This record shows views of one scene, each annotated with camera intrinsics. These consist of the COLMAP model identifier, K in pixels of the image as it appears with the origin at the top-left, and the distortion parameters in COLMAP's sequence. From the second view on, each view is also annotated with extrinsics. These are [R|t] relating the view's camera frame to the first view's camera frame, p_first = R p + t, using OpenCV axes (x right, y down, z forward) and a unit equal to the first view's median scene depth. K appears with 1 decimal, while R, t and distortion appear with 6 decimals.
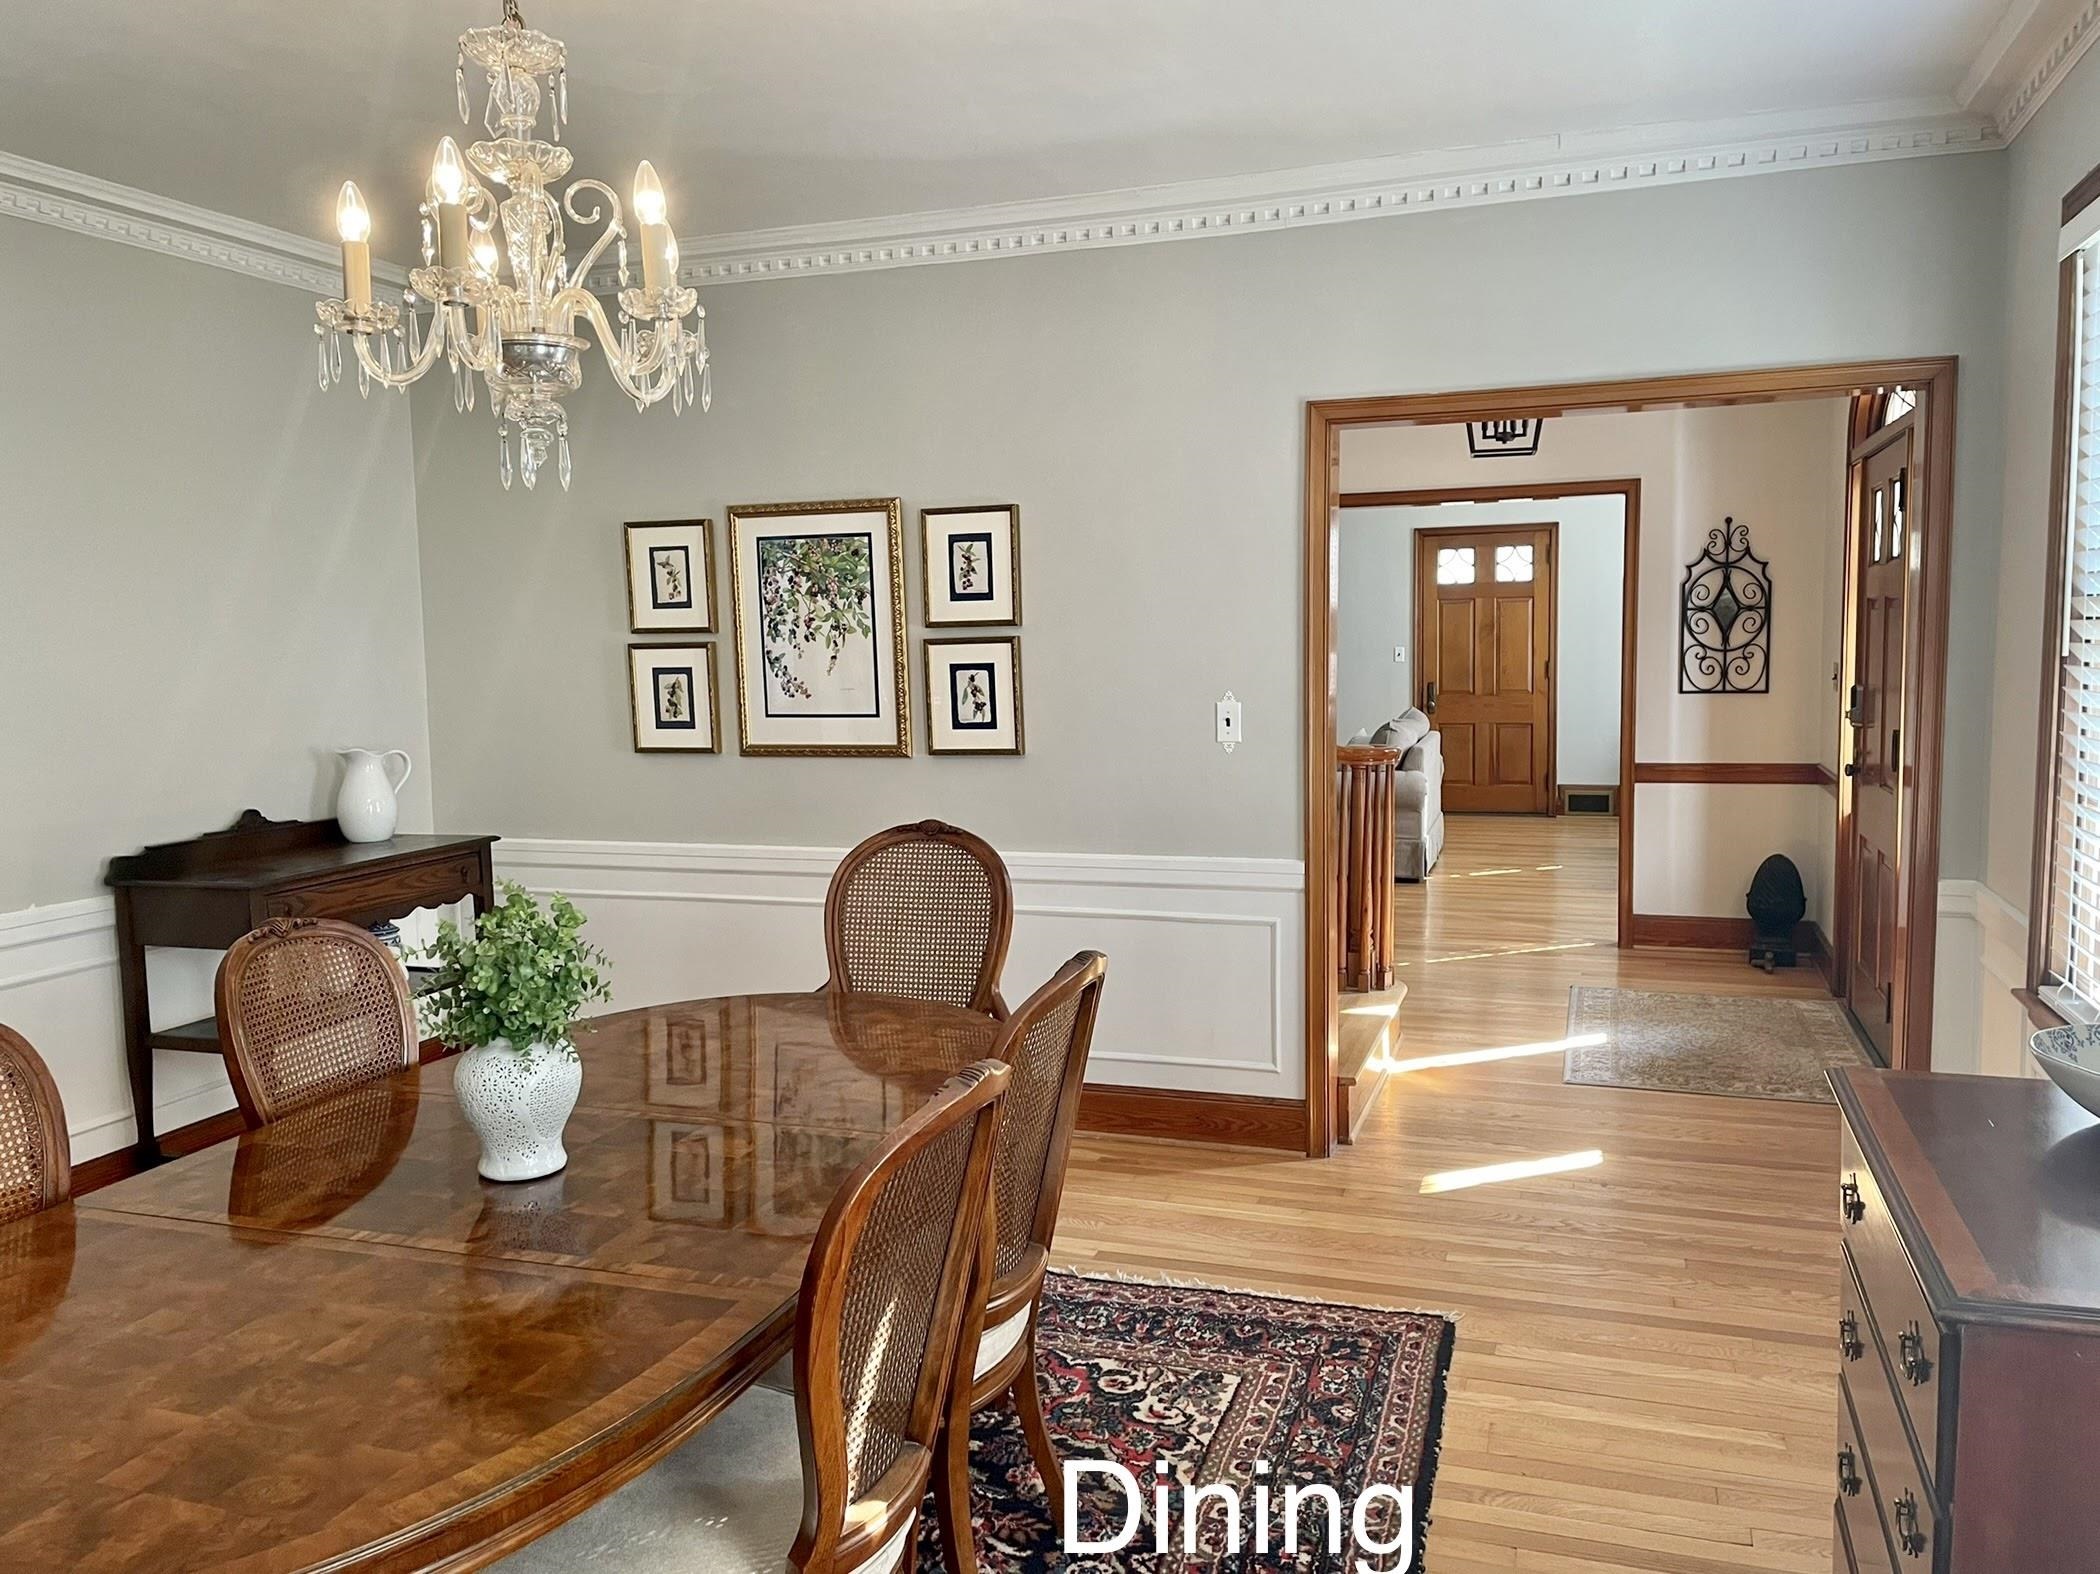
lens RADIAL K [[1573.9, 0, 1048.4], [0, 1573.9, 790.9], [0, 0, 1]] dist [0.068851, -0.097455]
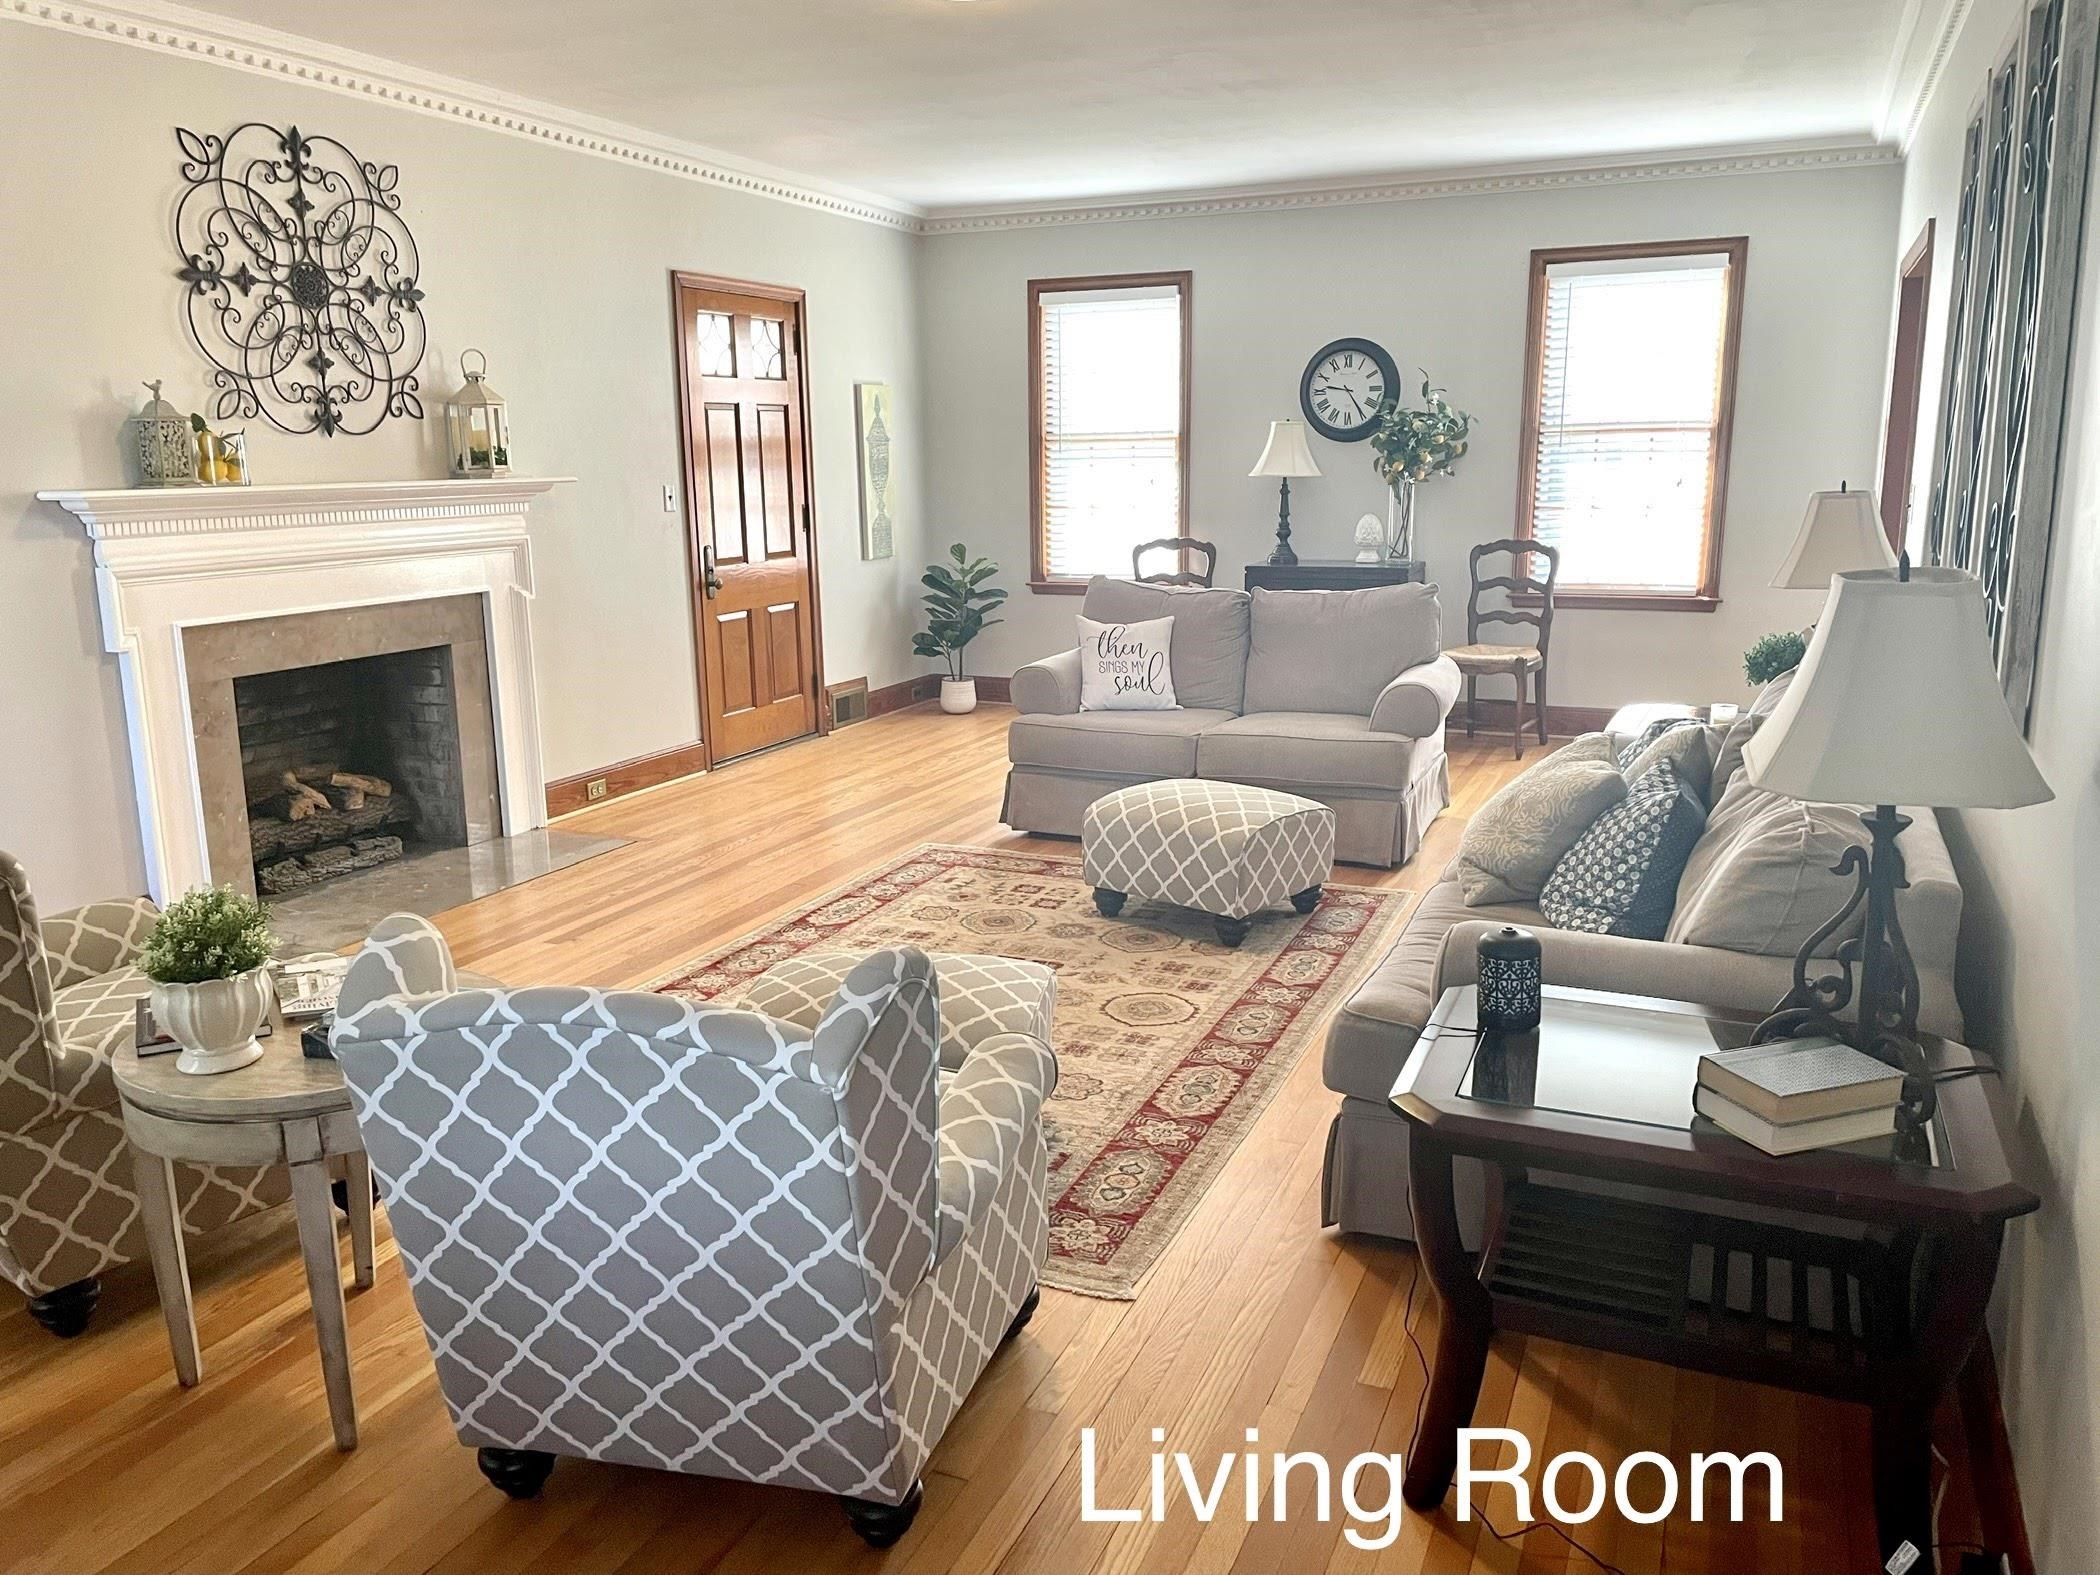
lens RADIAL K [[1573.9, 0, 1055.5], [0, 1573.9, 784.6], [0, 0, 1]] dist [0.068851, -0.097455]
pose [[0.073210, -0.190173, 0.979017, -0.348923], [0.110059, 0.977196, 0.181589, -0.075298], [-0.991225, 0.094456, 0.092470, 0.840166]]
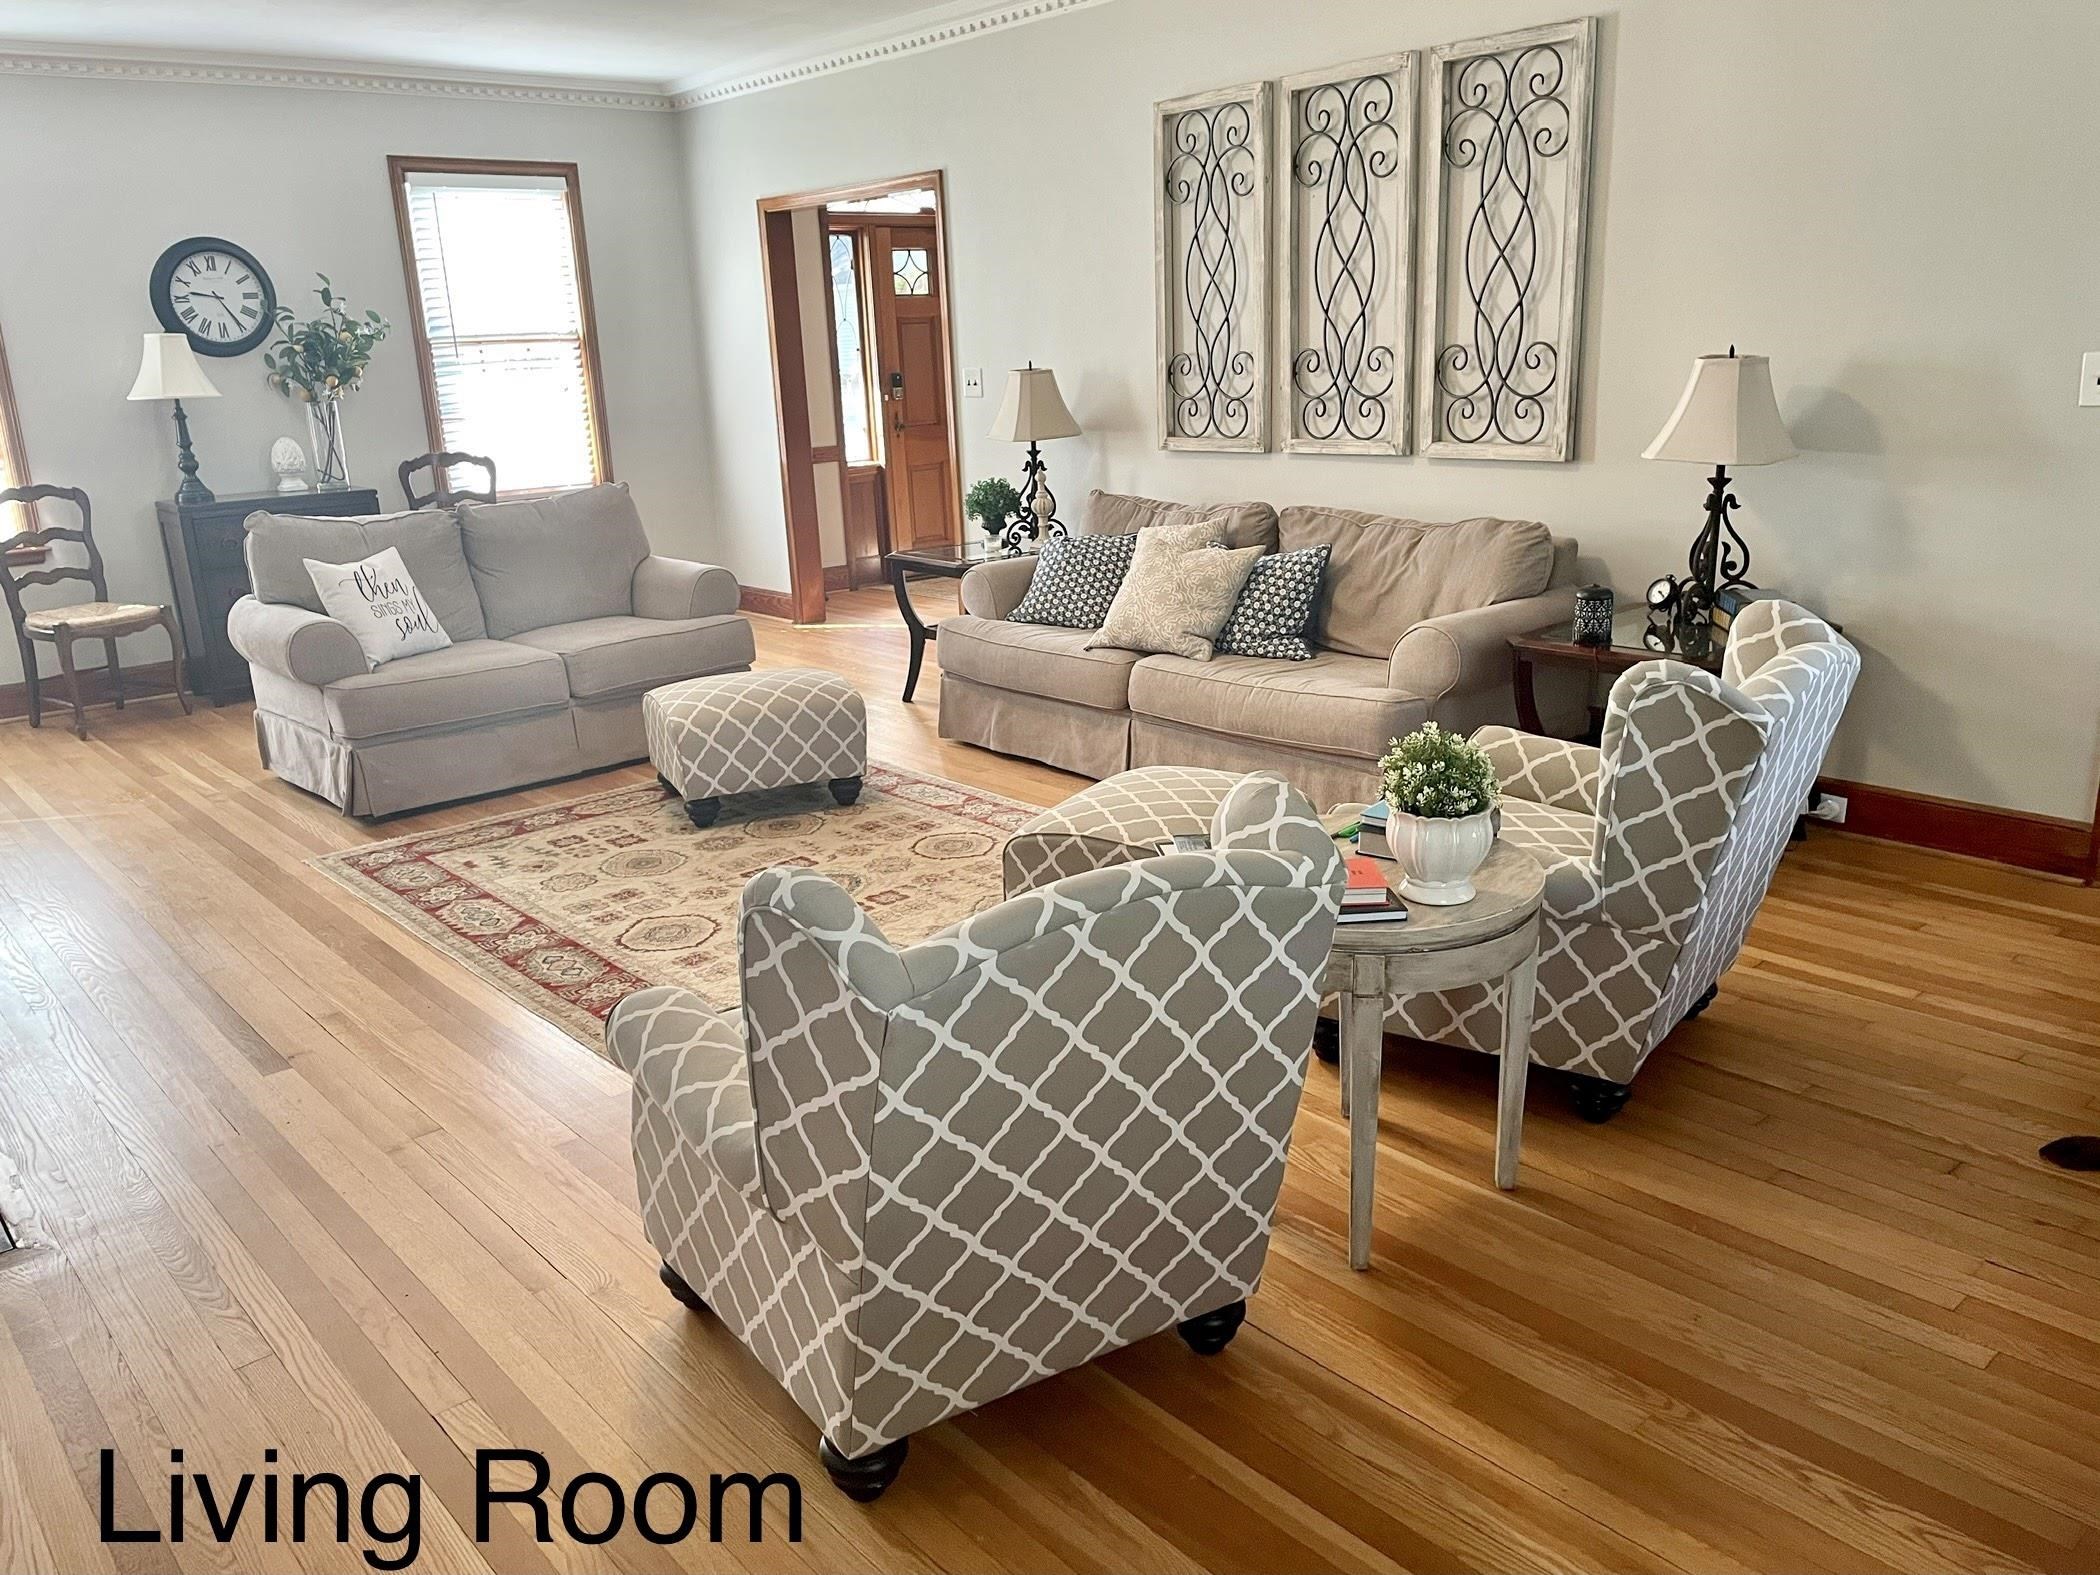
lens RADIAL K [[1573.9, 0, 1053.0], [0, 1573.9, 781.0], [0, 0, 1]] dist [0.068851, -0.097455]
pose [[-0.879362, -0.077046, 0.469879, -0.217205], [0.103146, 0.932567, 0.345947, -0.107721], [-0.464847, 0.352679, -0.812117, 1.155856]]
